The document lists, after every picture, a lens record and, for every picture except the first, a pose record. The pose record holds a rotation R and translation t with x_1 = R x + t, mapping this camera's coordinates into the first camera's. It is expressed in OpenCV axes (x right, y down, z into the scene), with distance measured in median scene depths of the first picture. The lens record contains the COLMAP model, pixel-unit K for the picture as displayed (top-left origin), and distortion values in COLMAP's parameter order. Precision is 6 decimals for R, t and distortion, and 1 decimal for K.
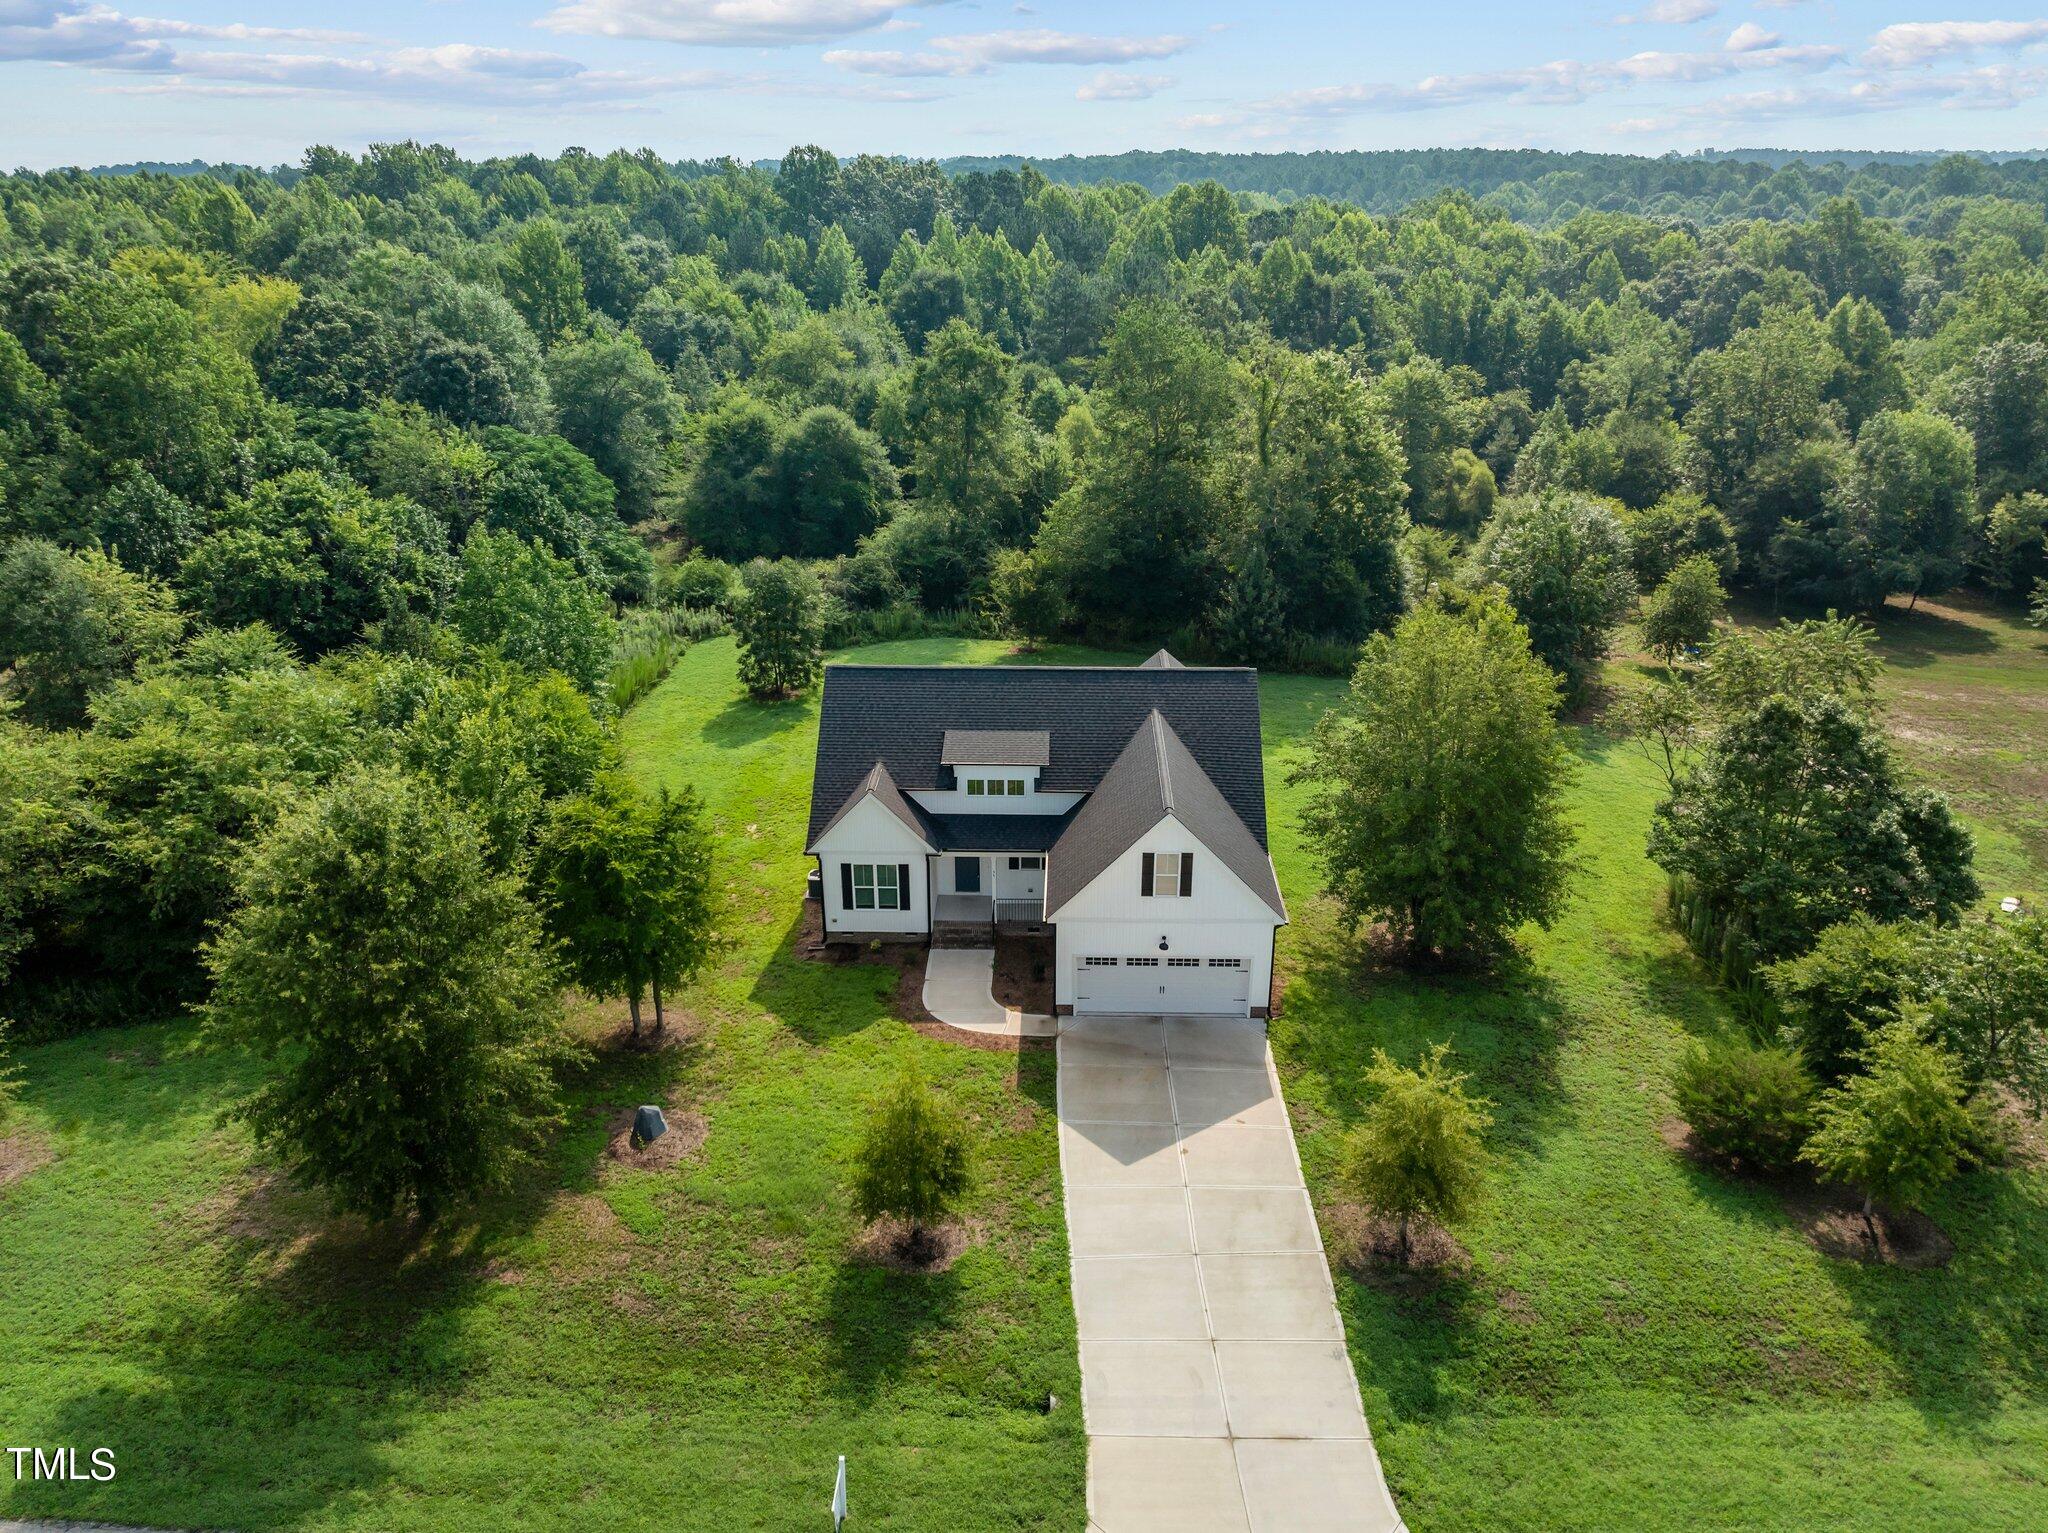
lens RADIAL K [[1437.4, 0, 1021.5], [0, 1437.4, 761.9], [0, 0, 1]] dist [-0.043974, 0.009749]
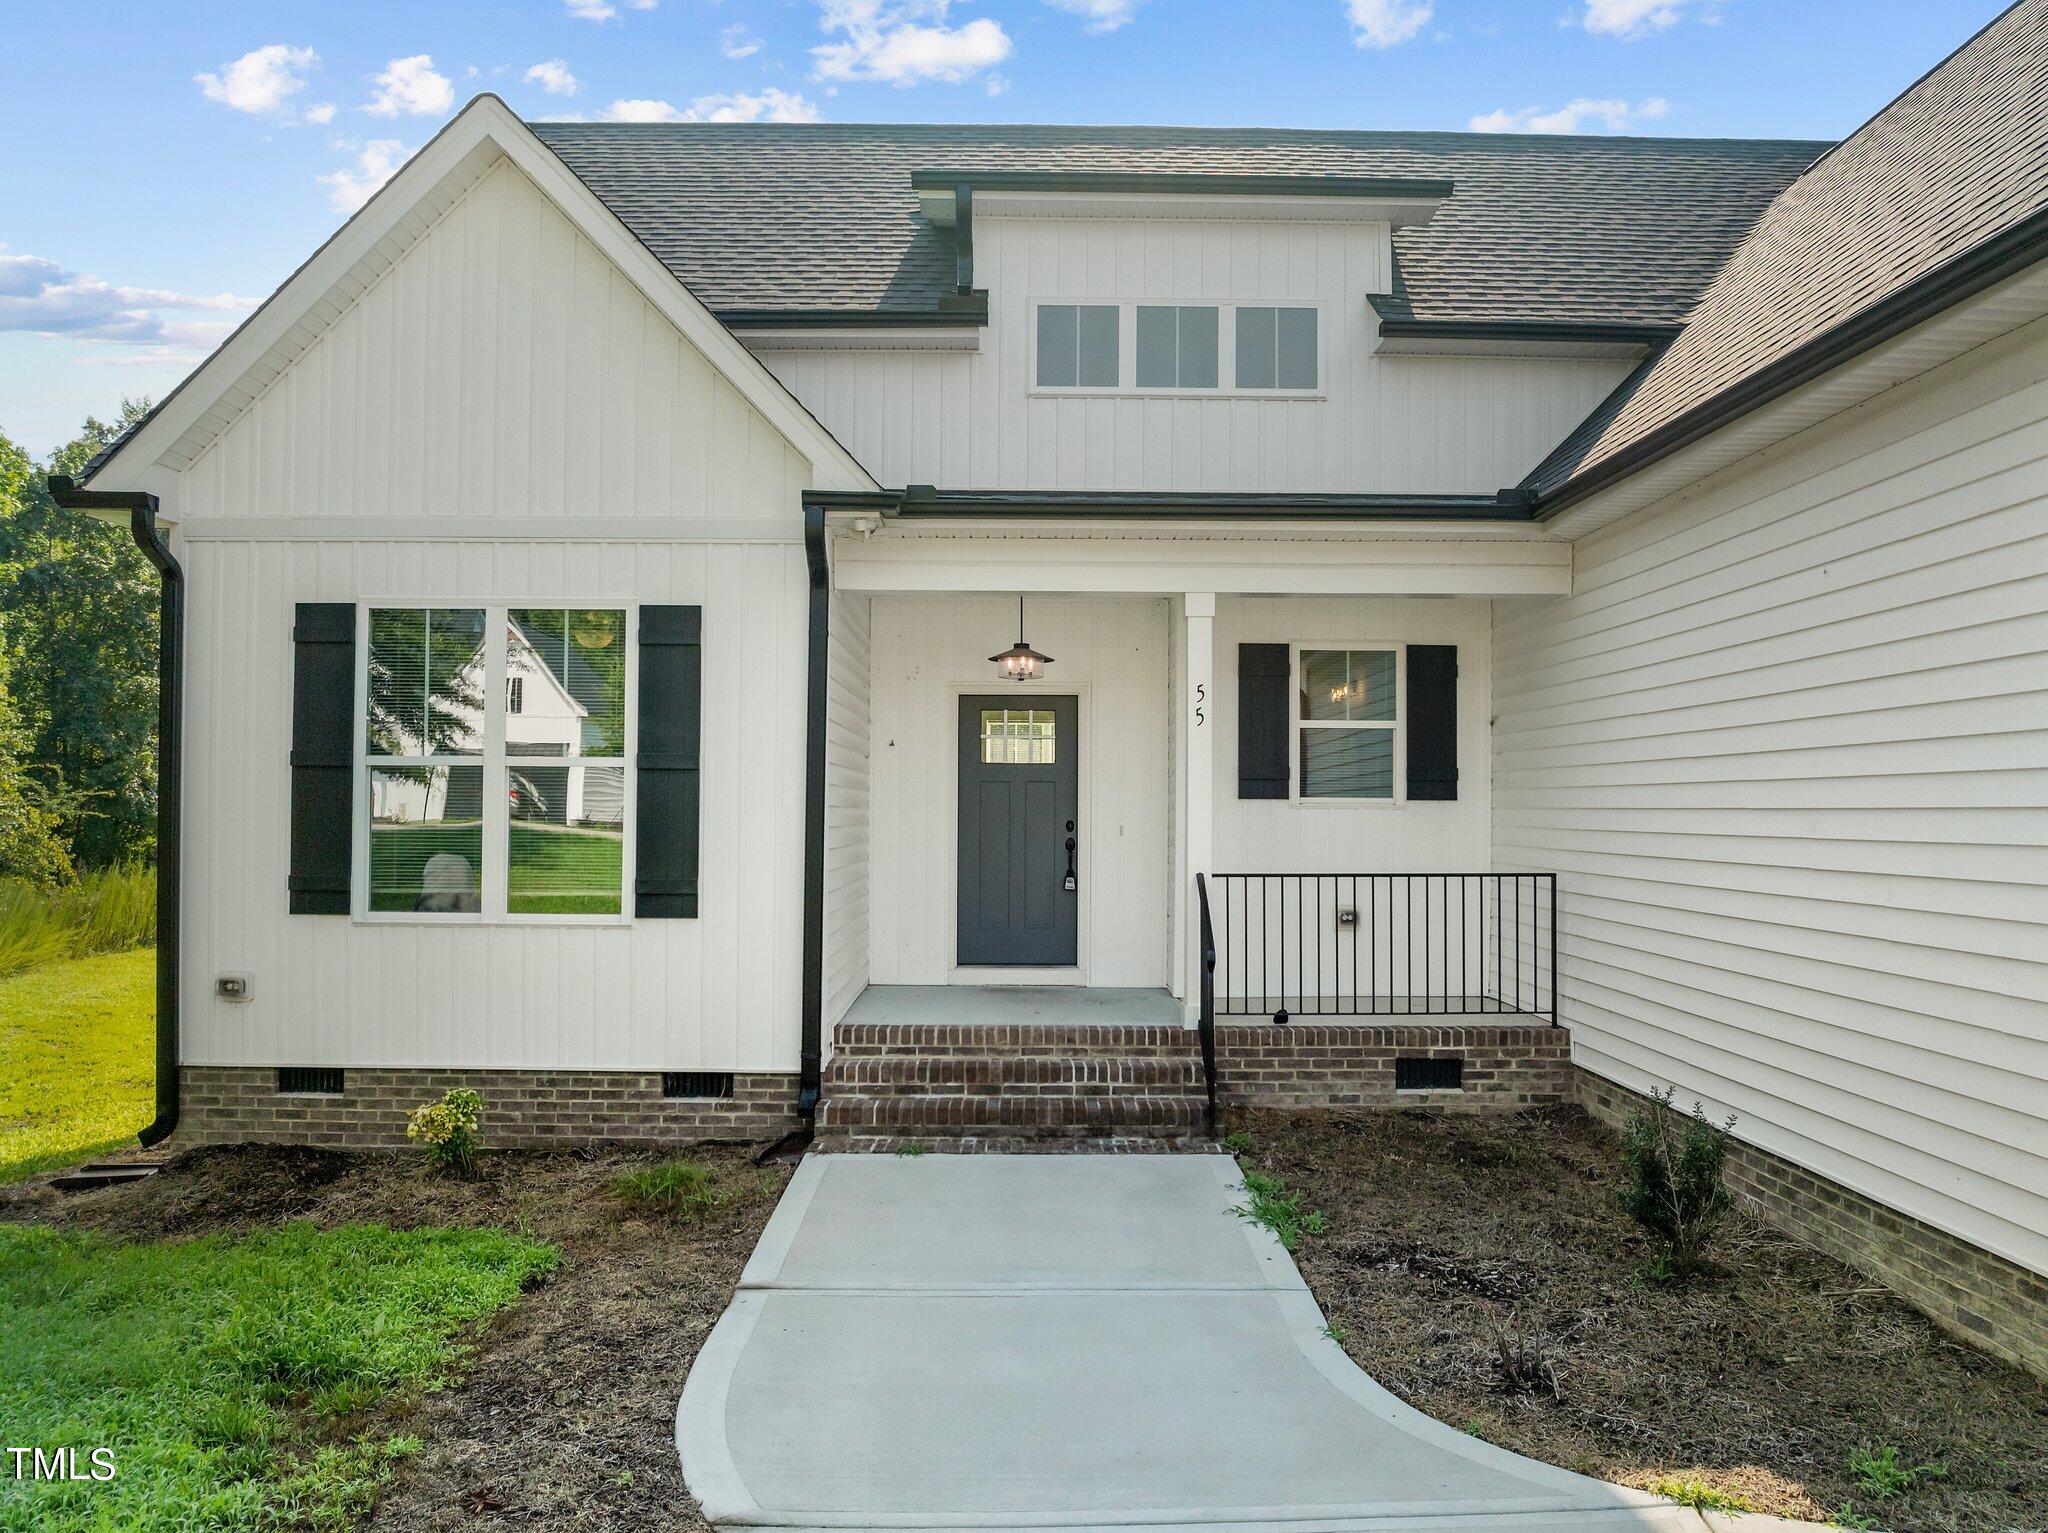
lens RADIAL K [[1459.3, 0, 1027.1], [0, 1459.3, 779.2], [0, 0, 1]] dist [-0.036689, -0.005300]
pose [[0.999137, 0.010057, 0.040294, -0.049474], [0.006931, 0.916246, -0.400557, 0.164303], [-0.040948, 0.400491, 0.915385, 0.886187]]
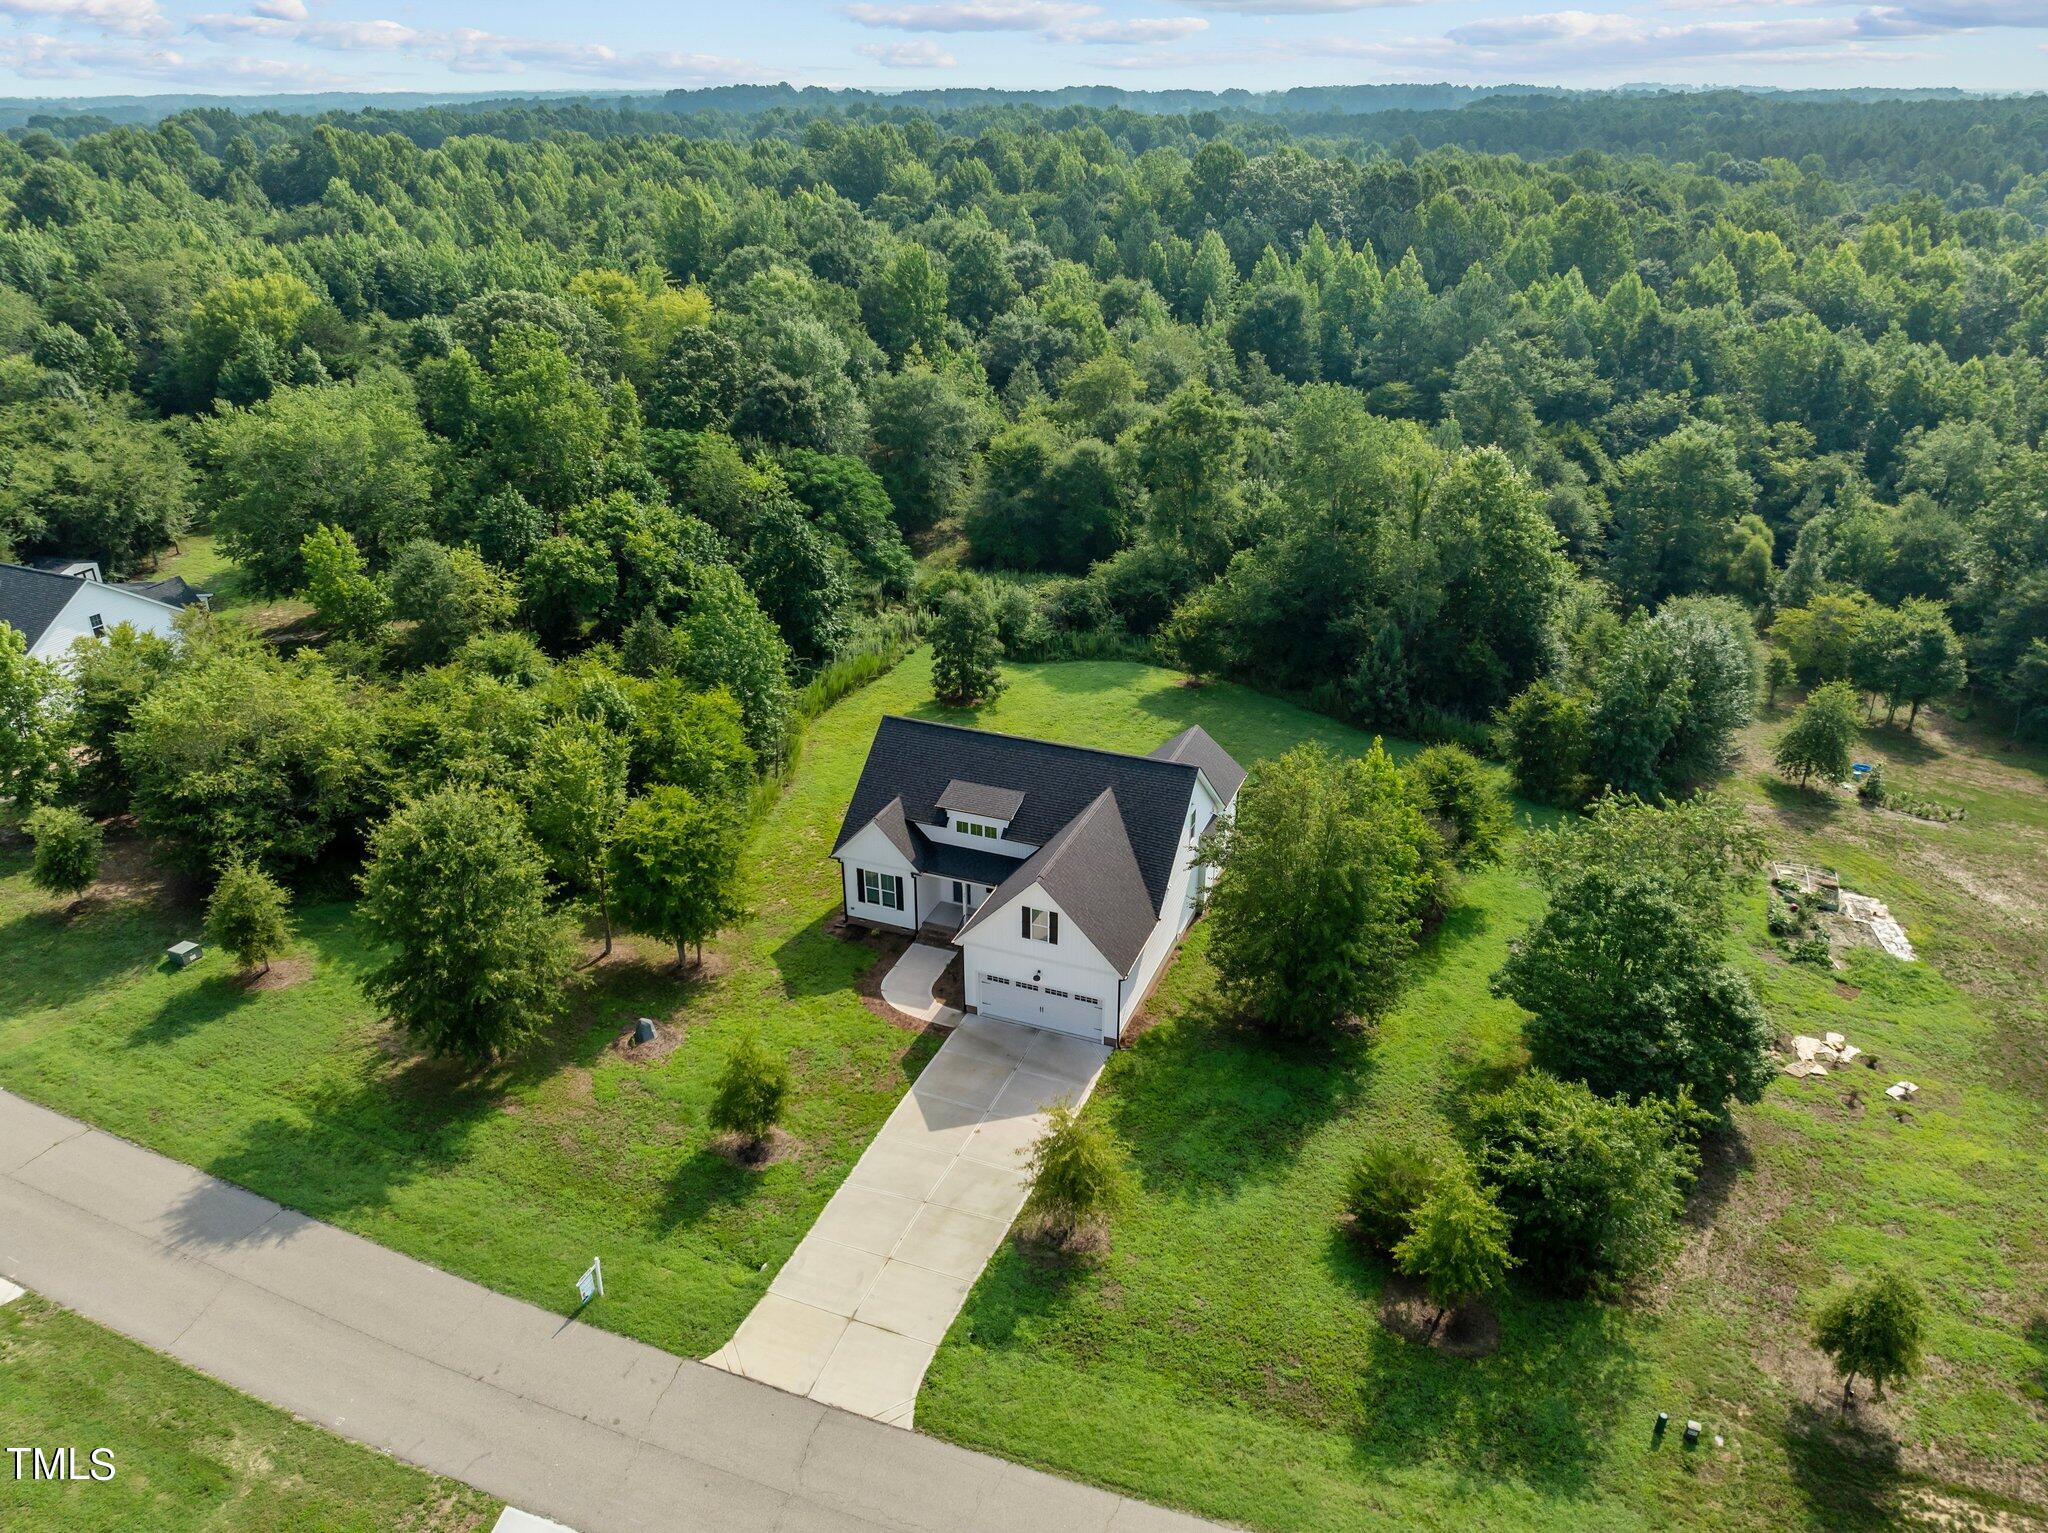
lens RADIAL K [[1418.5, 0, 1024.0], [0, 1418.5, 766.5], [0, 0, 1]] dist [-0.036183, -0.001854]
pose [[0.939825, 0.148255, -0.307813, 0.432262], [-0.130992, 0.988456, 0.076131, -0.150393], [0.315546, -0.031228, 0.948396, -0.212536]]
